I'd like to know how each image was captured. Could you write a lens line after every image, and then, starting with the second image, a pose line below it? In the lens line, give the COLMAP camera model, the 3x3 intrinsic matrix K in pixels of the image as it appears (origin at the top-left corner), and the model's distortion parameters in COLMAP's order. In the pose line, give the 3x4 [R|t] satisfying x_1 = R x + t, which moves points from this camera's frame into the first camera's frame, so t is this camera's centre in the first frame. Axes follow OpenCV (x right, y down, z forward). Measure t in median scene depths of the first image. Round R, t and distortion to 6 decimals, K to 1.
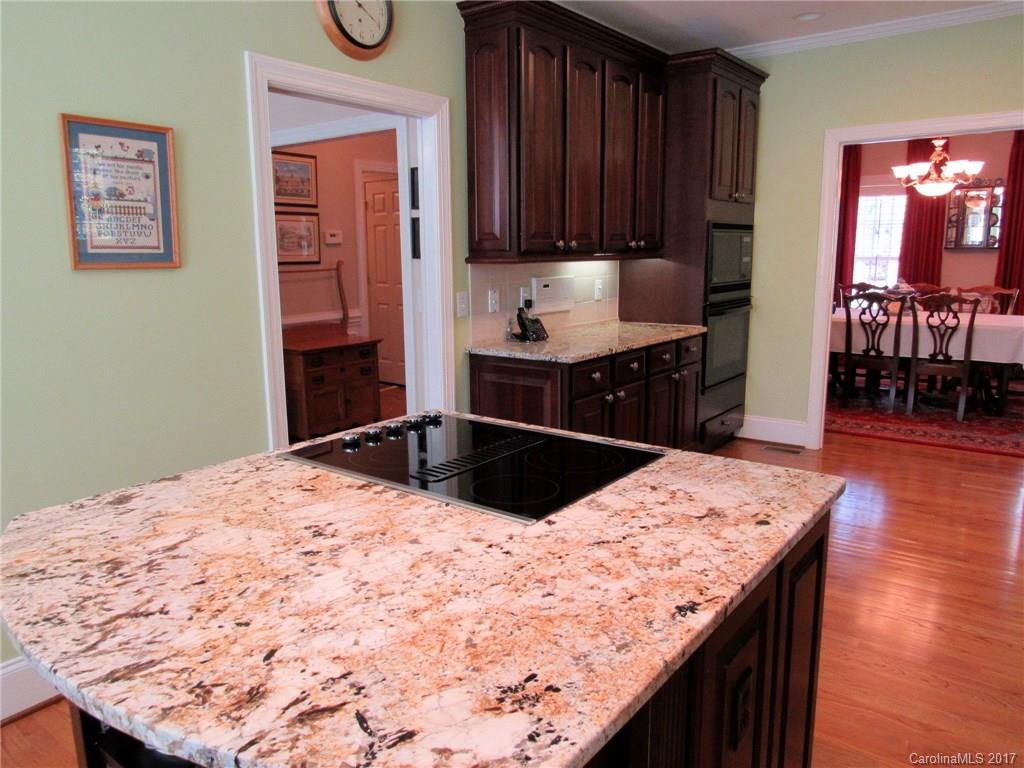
lens RADIAL K [[732.2, 0, 509.3], [0, 732.2, 382.0], [0, 0, 1]] dist [-0.019972, -0.001439]
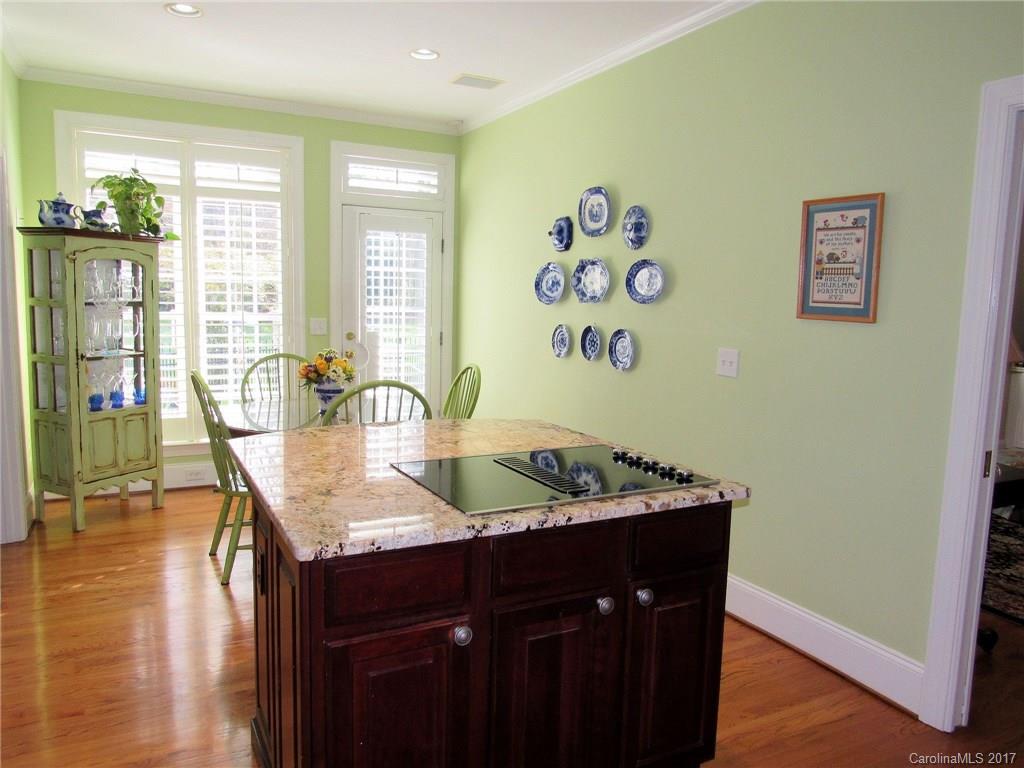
lens RADIAL K [[732.2, 0, 511.3], [0, 732.2, 377.4], [0, 0, 1]] dist [-0.019972, -0.001439]
pose [[-0.419830, 0.098935, -0.902194, 0.892934], [-0.184450, 0.963996, 0.191545, -0.230639], [0.888663, 0.246826, -0.386466, 1.190256]]
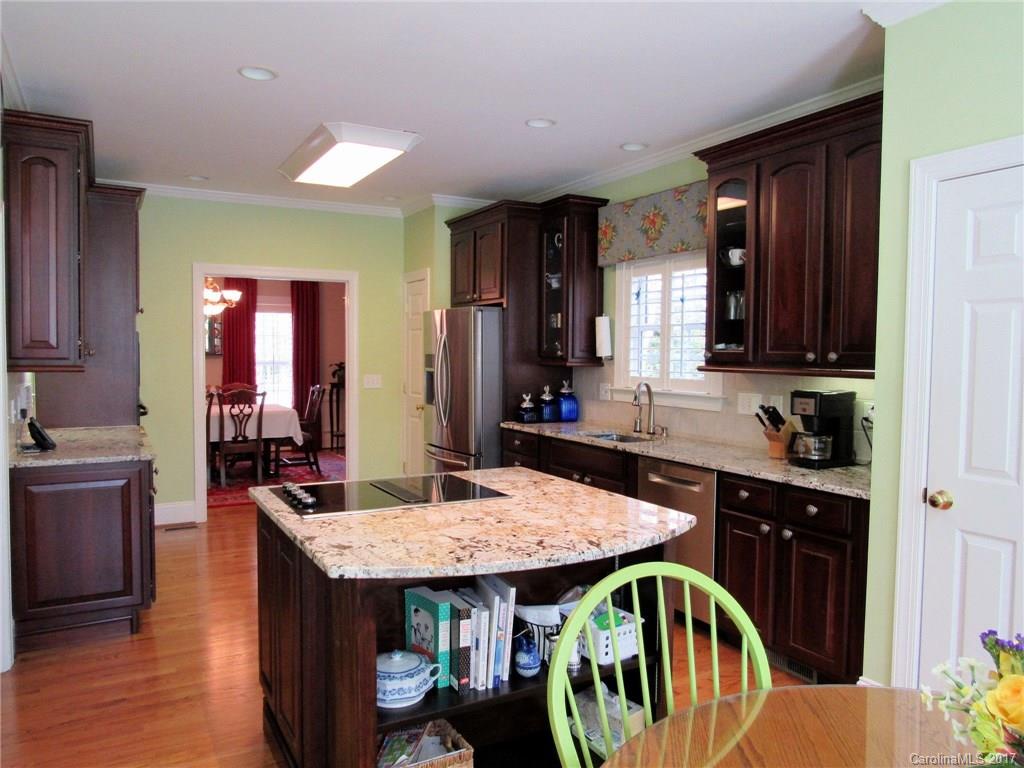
lens RADIAL K [[732.2, 0, 510.1], [0, 732.2, 386.0], [0, 0, 1]] dist [-0.019972, -0.001439]
pose [[0.389319, -0.030164, 0.920609, -1.369160], [0.153955, 0.987535, -0.032749, -0.032392], [-0.908146, 0.154482, 0.389110, 0.123915]]
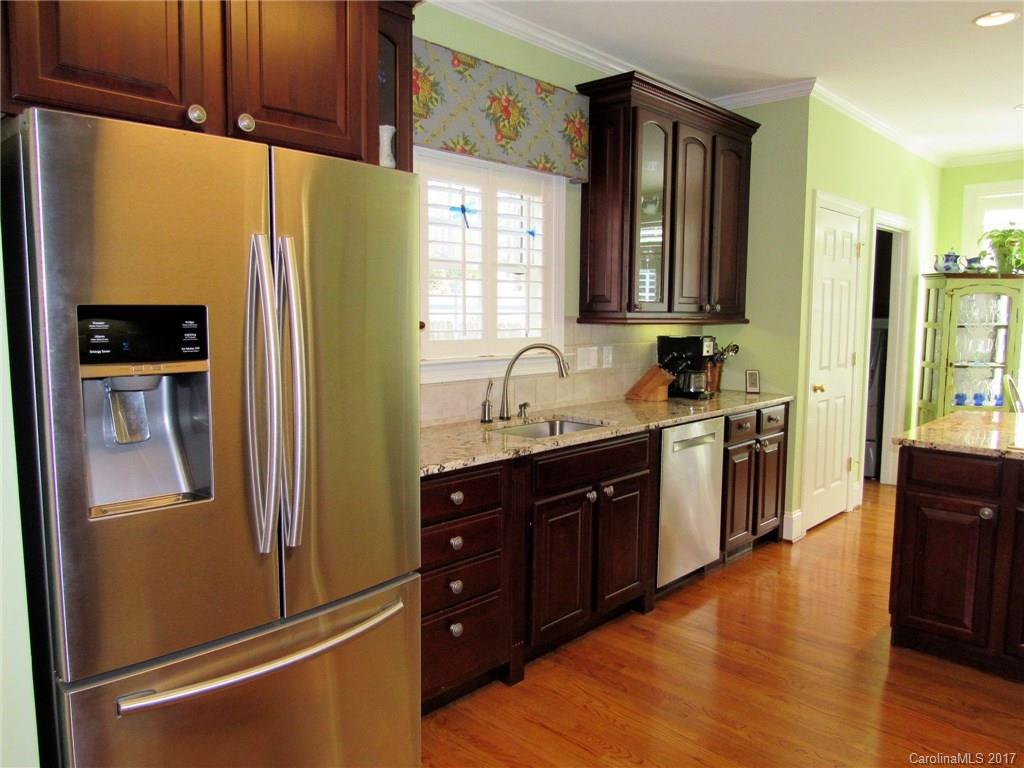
lens RADIAL K [[732.2, 0, 510.7], [0, 732.2, 380.4], [0, 0, 1]] dist [-0.019972, -0.001439]
pose [[-0.994686, -0.006417, 0.102751, 0.986294], [0.021908, 0.962004, 0.272155, -0.457734], [-0.100593, 0.272960, -0.956752, 2.404888]]
